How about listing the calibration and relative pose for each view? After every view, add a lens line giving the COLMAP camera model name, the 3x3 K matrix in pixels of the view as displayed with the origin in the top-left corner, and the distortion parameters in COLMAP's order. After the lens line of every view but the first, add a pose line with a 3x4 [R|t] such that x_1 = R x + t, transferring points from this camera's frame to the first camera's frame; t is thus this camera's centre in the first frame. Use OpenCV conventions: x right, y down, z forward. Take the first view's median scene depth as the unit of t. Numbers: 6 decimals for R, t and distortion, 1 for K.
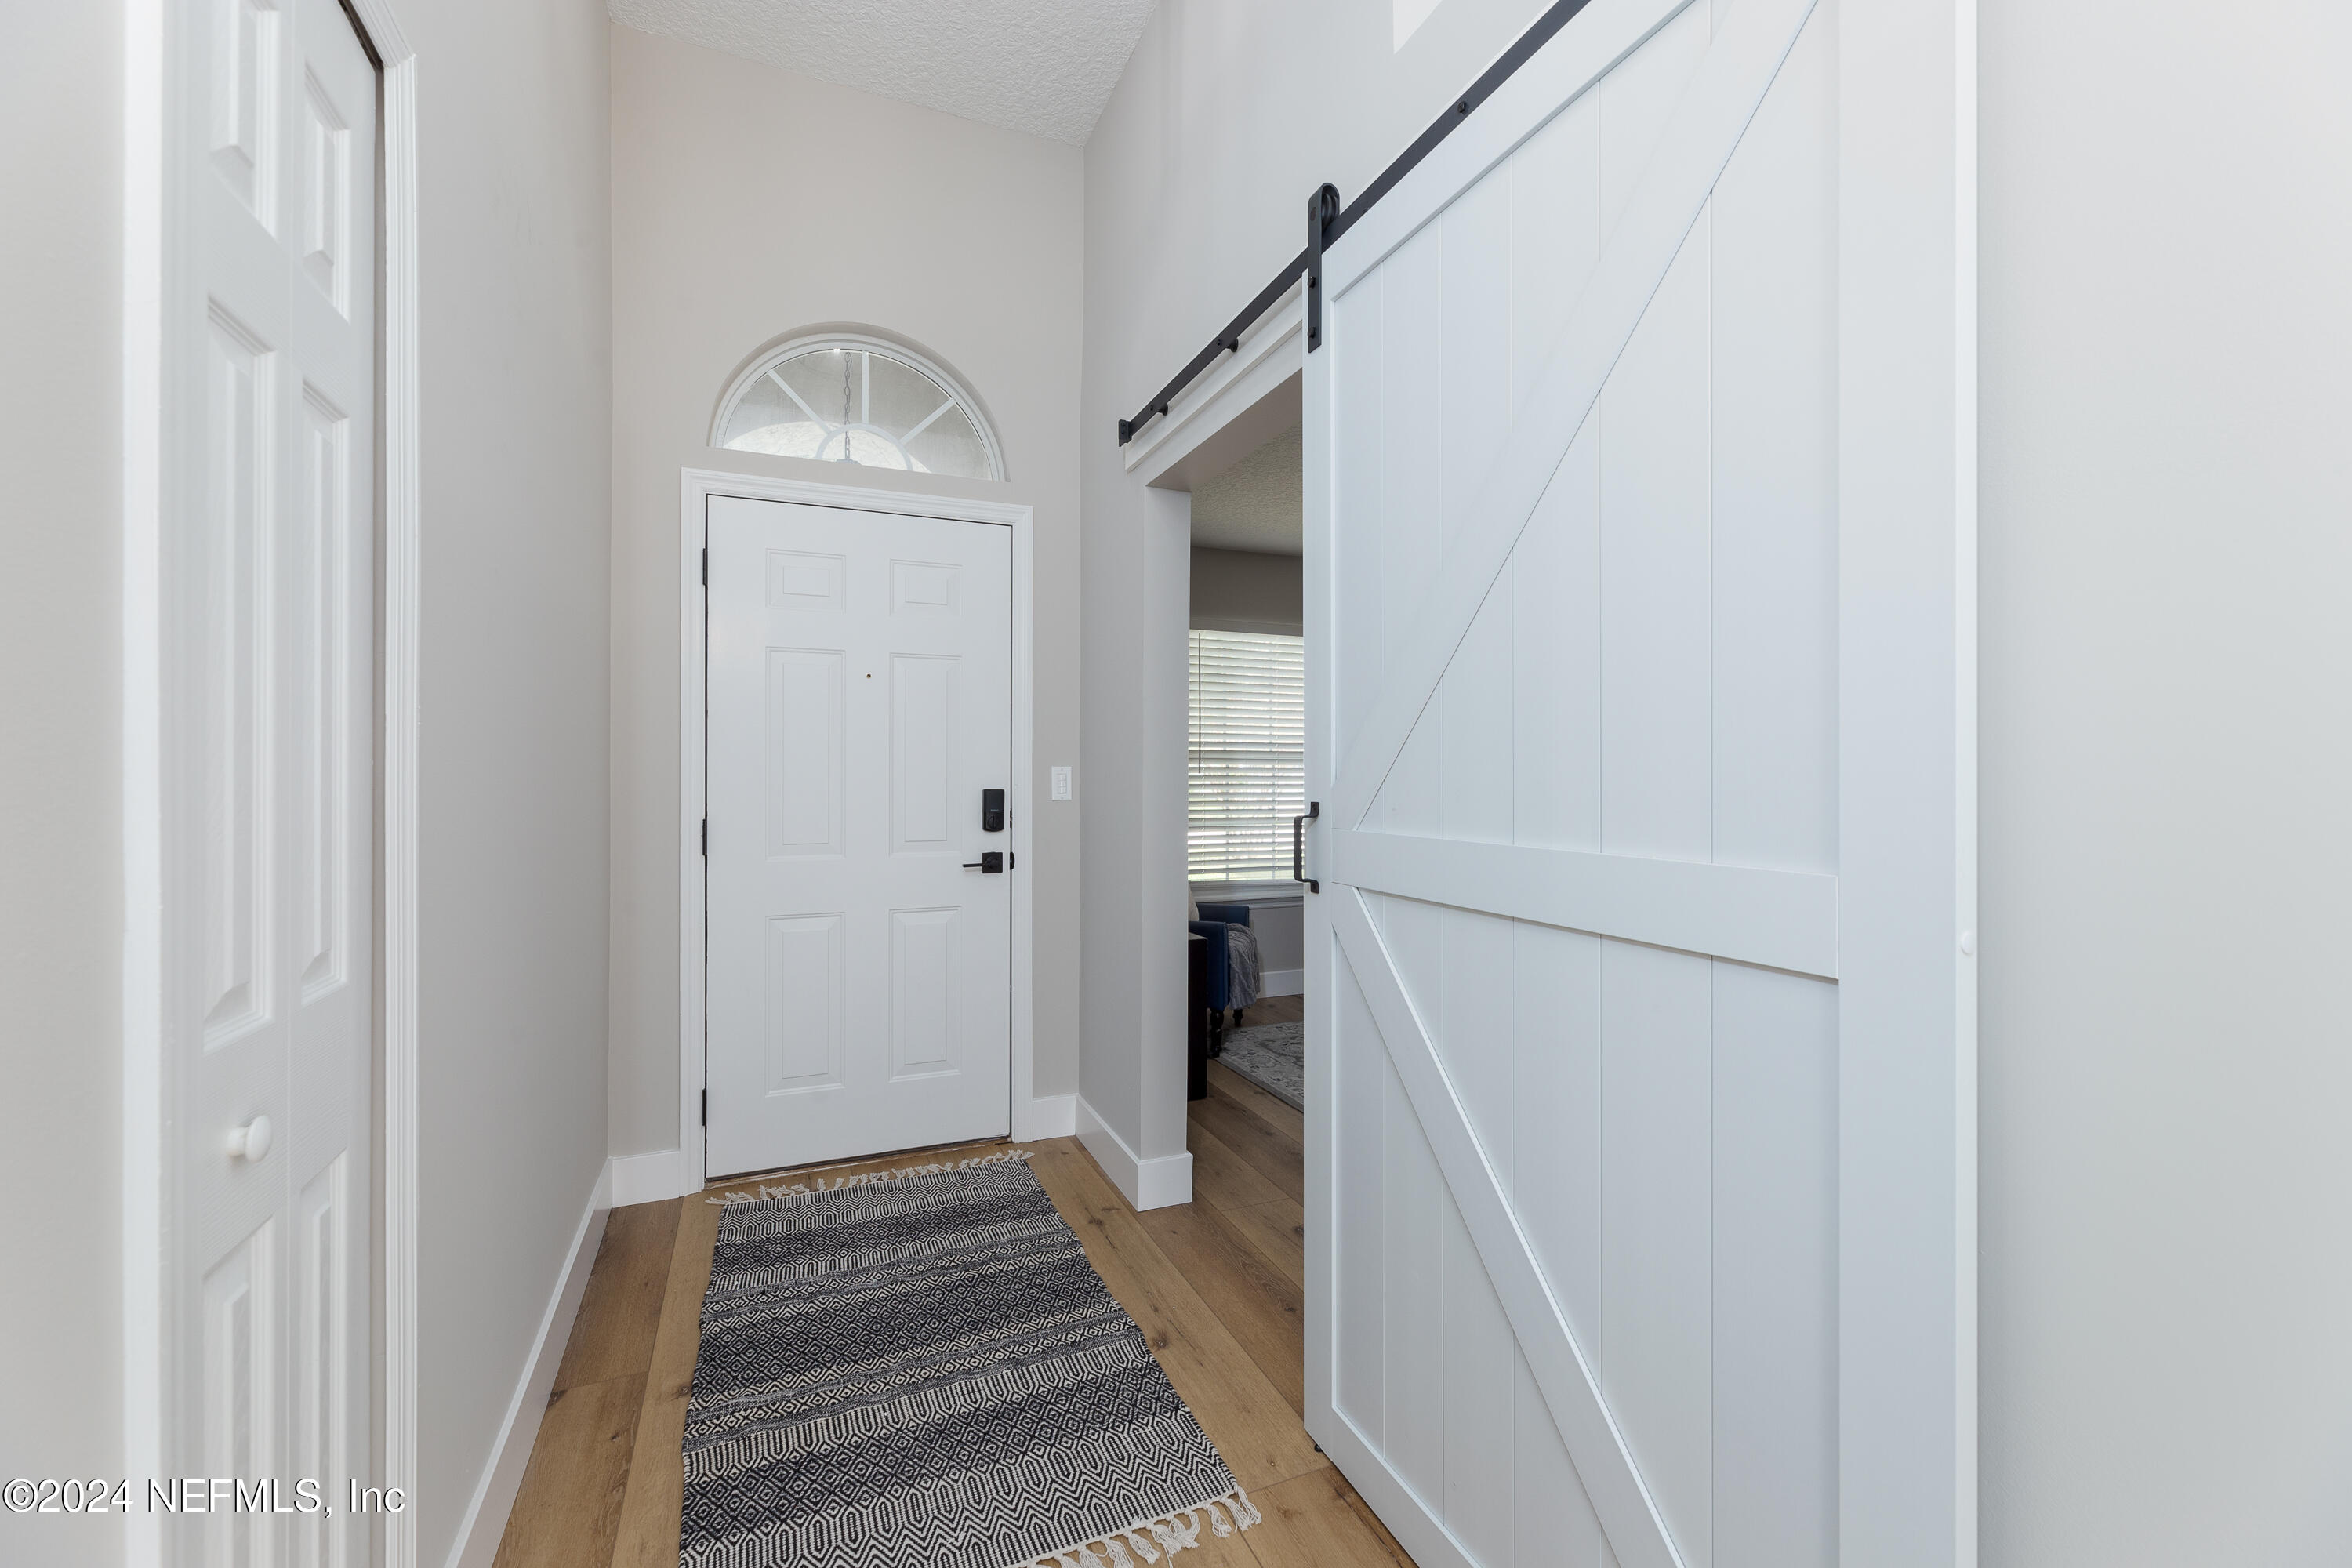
lens RADIAL K [[963.8, 0, 1175.0], [0, 963.8, 782.1], [0, 0, 1]] dist [0.004989, 0.001151]
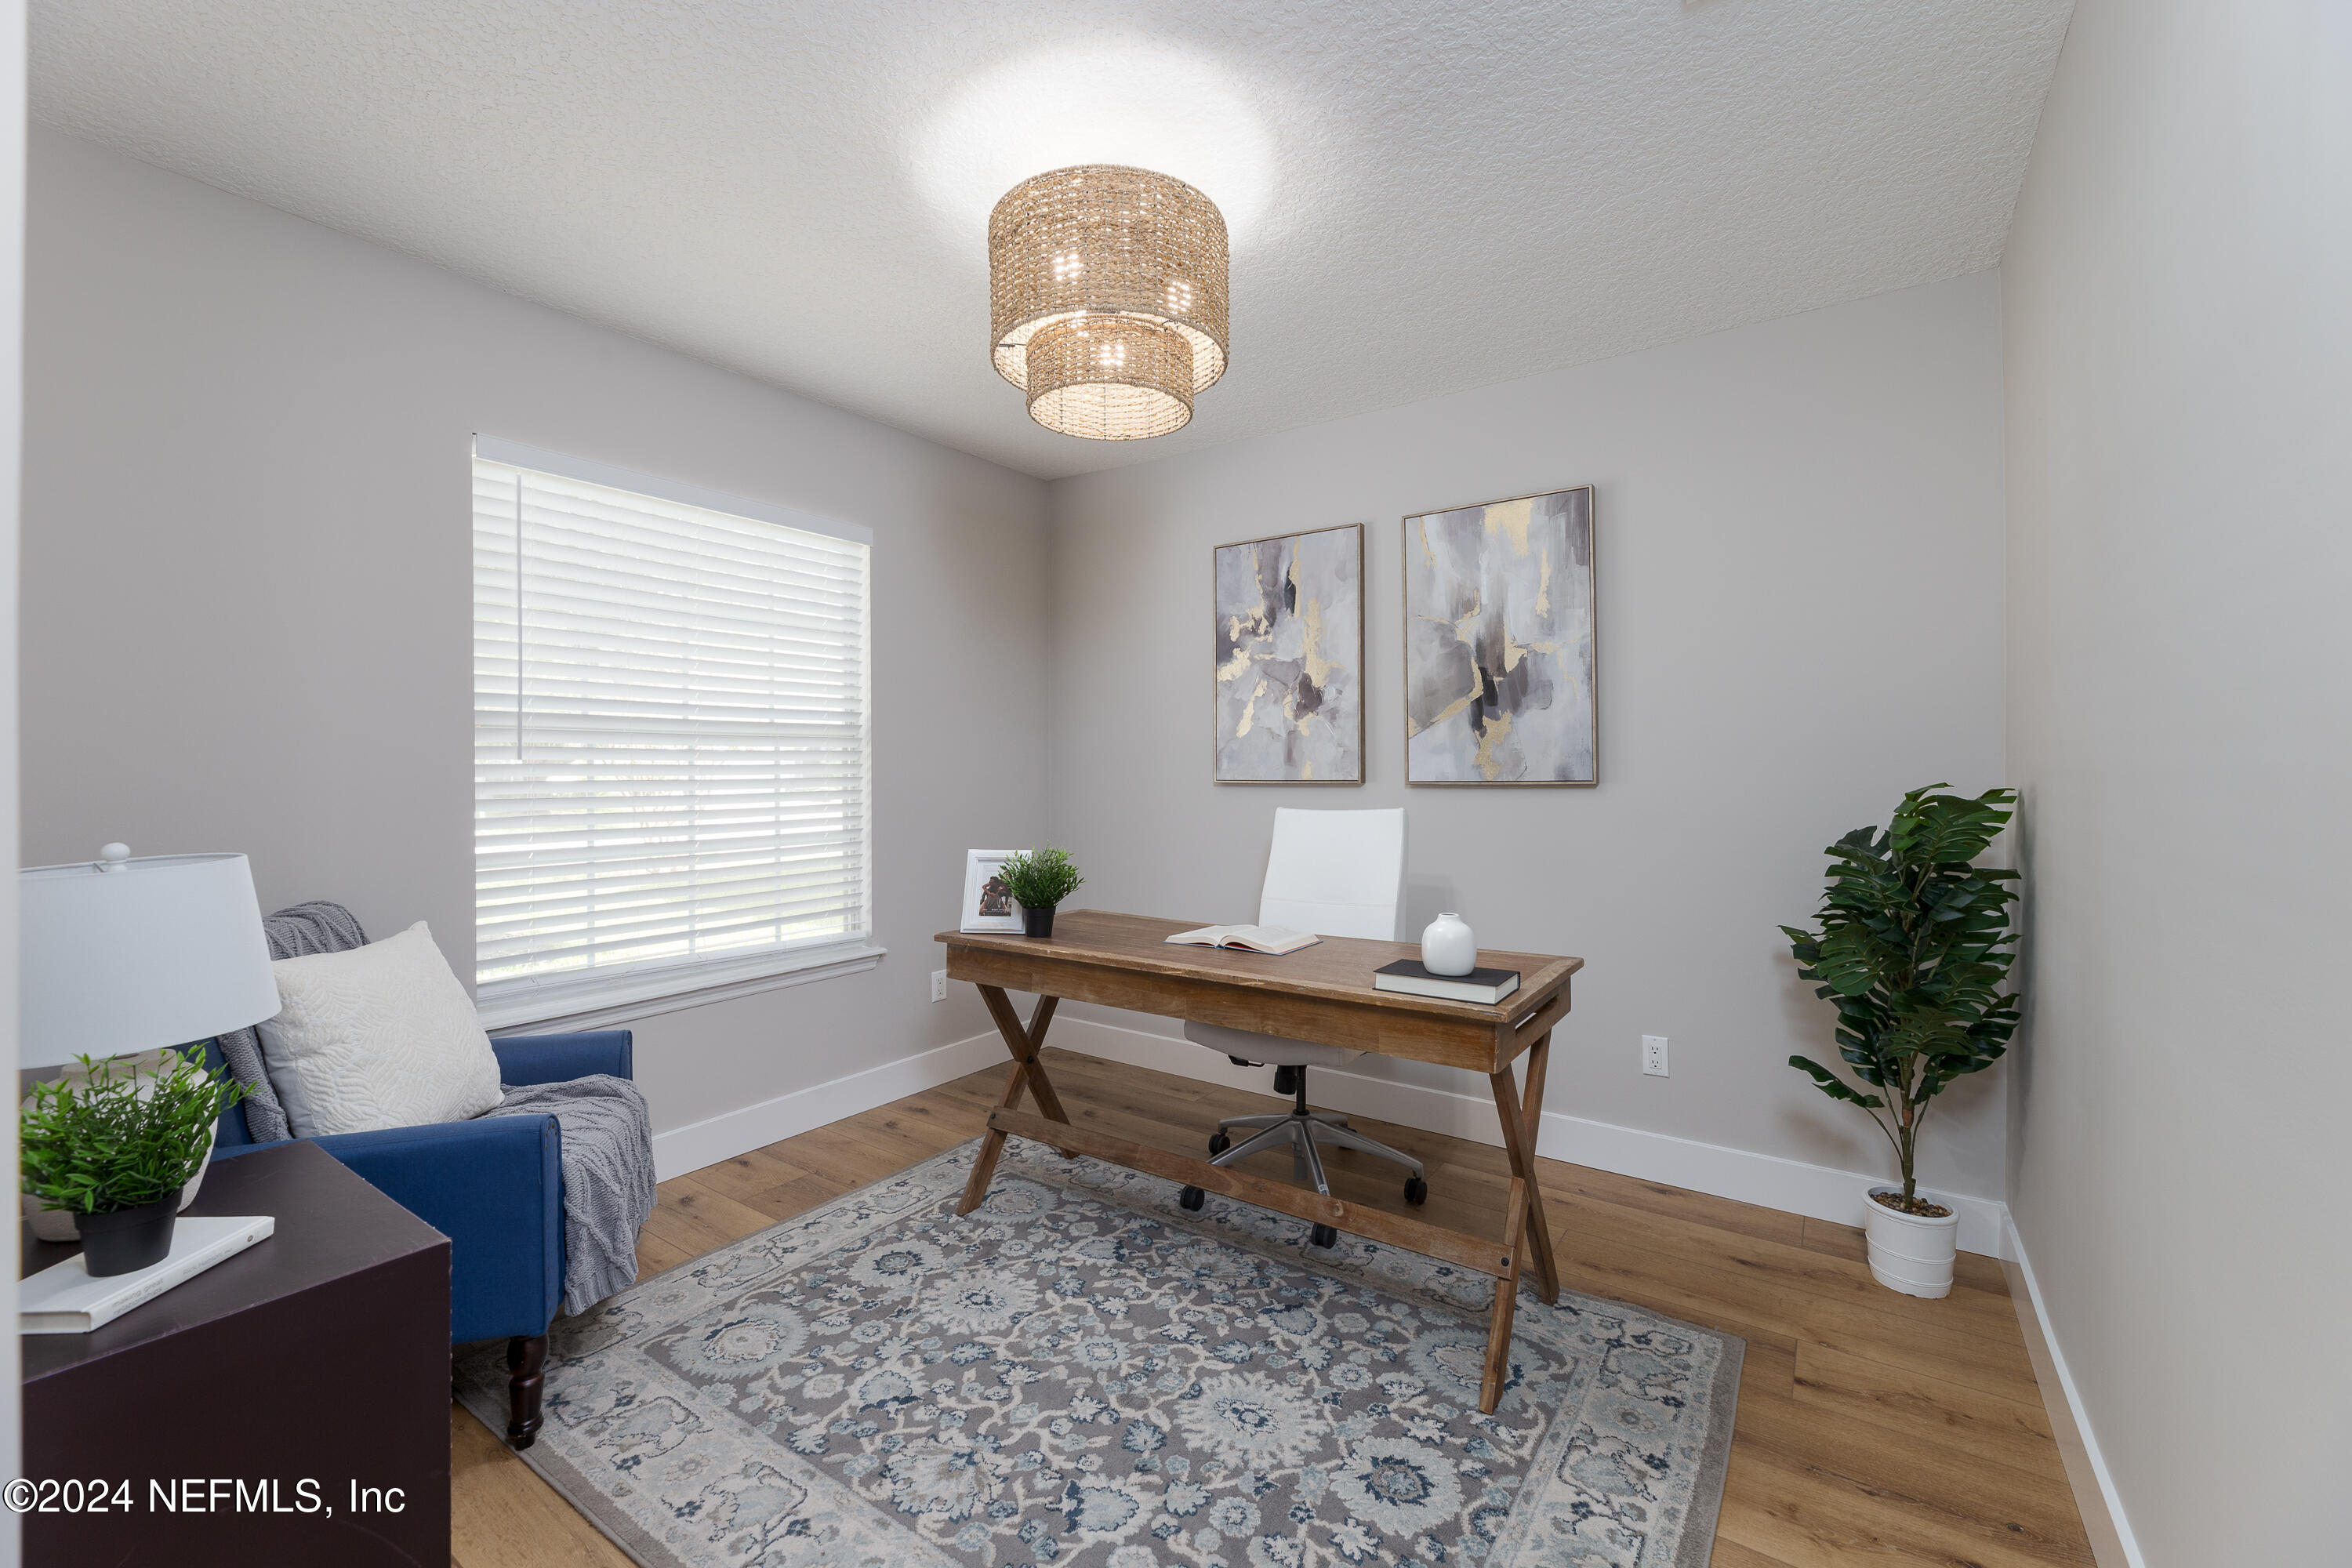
lens RADIAL K [[963.8, 0, 1182.2], [0, 963.8, 782.0], [0, 0, 1]] dist [0.004989, 0.001151]
pose [[0.849157, -0.005604, 0.528112, 0.062375], [0.001551, 0.999966, 0.008116, -0.000571], [-0.528139, -0.006072, 0.849136, 0.487987]]
